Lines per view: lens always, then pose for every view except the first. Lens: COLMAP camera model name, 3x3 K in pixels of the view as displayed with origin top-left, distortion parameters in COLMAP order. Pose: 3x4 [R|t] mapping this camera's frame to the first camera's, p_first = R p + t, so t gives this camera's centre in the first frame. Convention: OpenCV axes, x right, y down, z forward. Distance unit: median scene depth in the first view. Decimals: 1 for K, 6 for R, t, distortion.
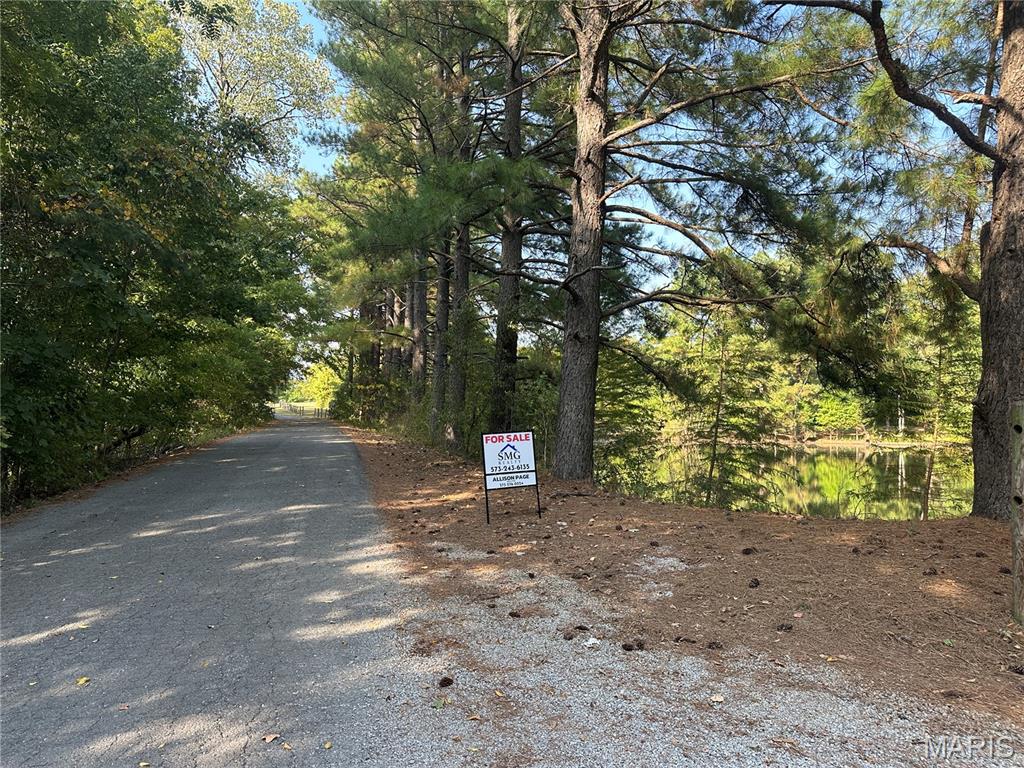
lens RADIAL K [[710.5, 0, 506.4], [0, 710.5, 385.5], [0, 0, 1]] dist [0.088971, -0.124314]
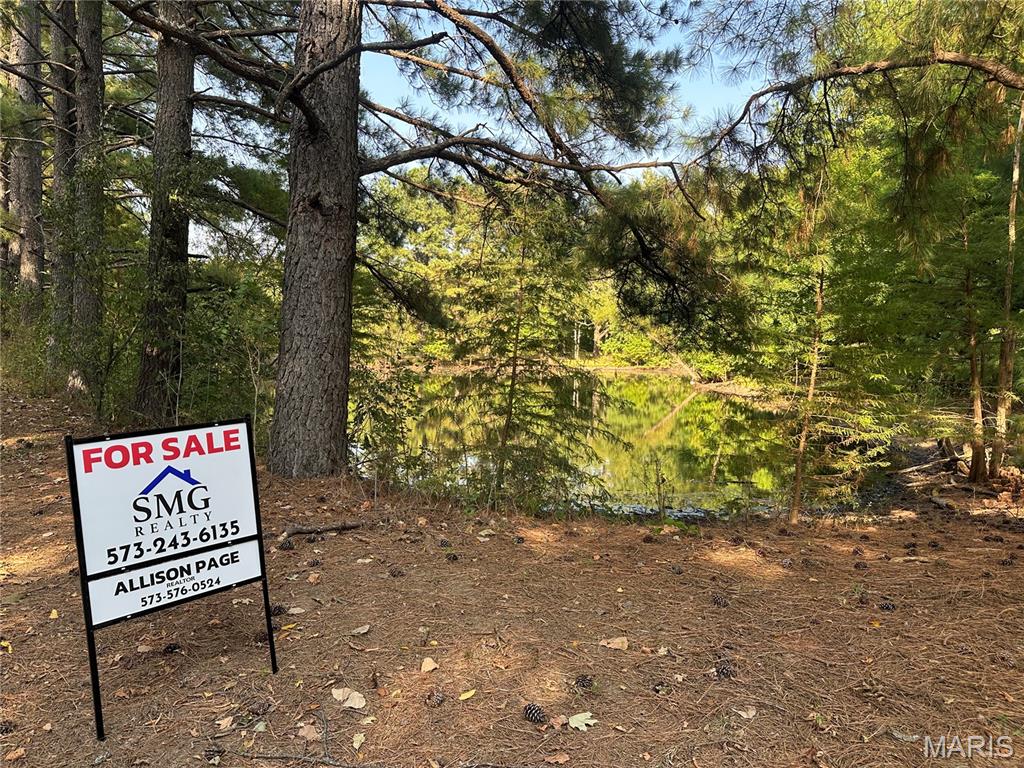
lens RADIAL K [[710.5, 0, 506.4], [0, 710.5, 385.5], [0, 0, 1]] dist [0.088971, -0.124314]
pose [[0.909497, -0.022653, 0.415093, 0.007162], [-0.021316, 0.994659, 0.100987, 0.009771], [-0.415164, -0.100695, 0.904157, 0.642069]]
